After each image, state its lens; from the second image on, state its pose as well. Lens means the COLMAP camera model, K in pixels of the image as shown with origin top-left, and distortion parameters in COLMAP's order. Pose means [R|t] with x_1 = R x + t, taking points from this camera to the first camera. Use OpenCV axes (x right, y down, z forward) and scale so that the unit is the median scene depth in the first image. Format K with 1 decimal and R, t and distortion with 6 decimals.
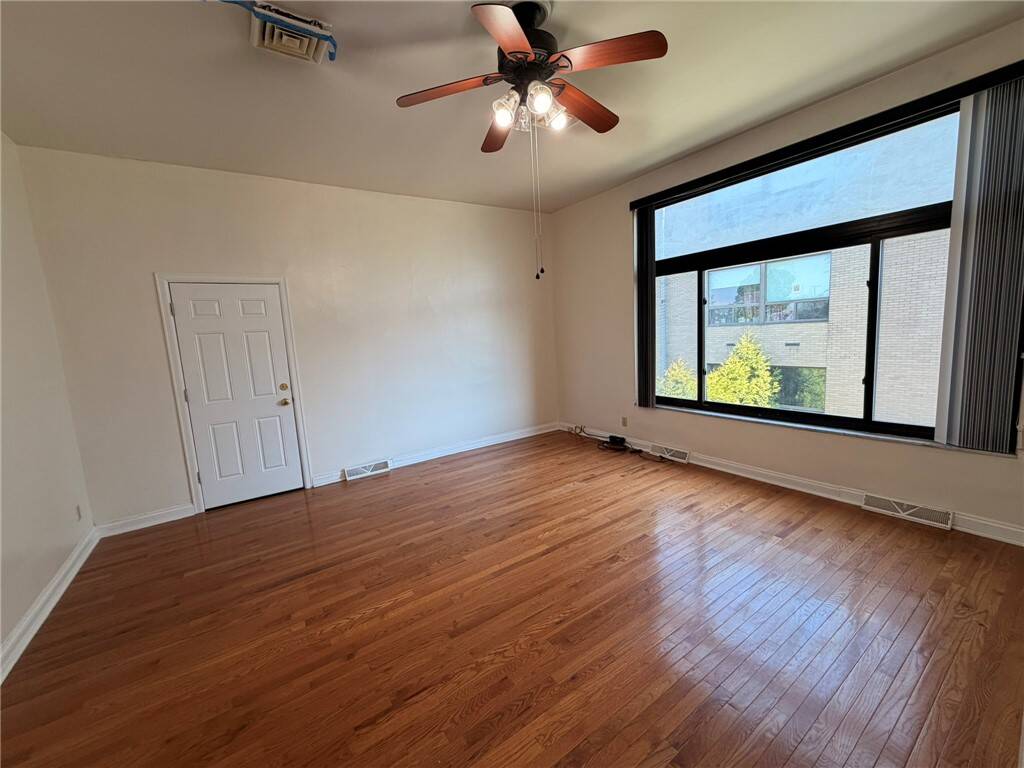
lens RADIAL K [[410.4, 0, 512.1], [0, 410.4, 385.7], [0, 0, 1]] dist [-0.001151, -0.000099]
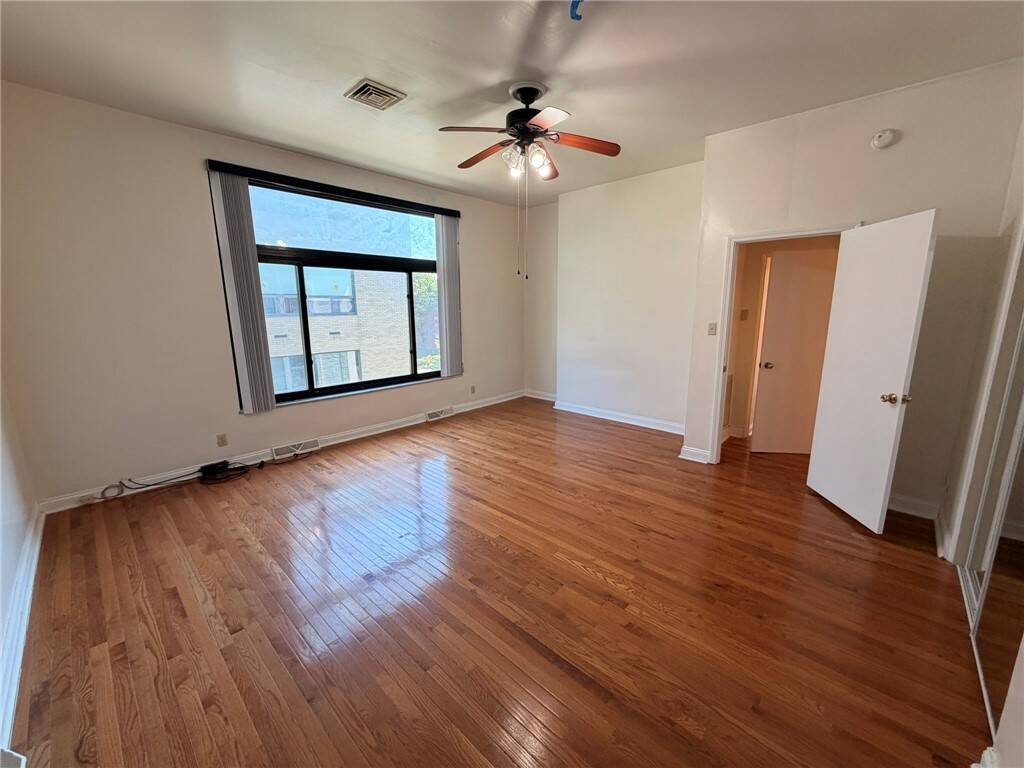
lens RADIAL K [[410.4, 0, 508.6], [0, 410.4, 384.7], [0, 0, 1]] dist [-0.001151, -0.000099]
pose [[-0.213719, -0.127584, 0.968528, -0.748094], [0.148824, 0.975610, 0.161357, -0.077171], [-0.965492, 0.178625, -0.189519, 0.770739]]
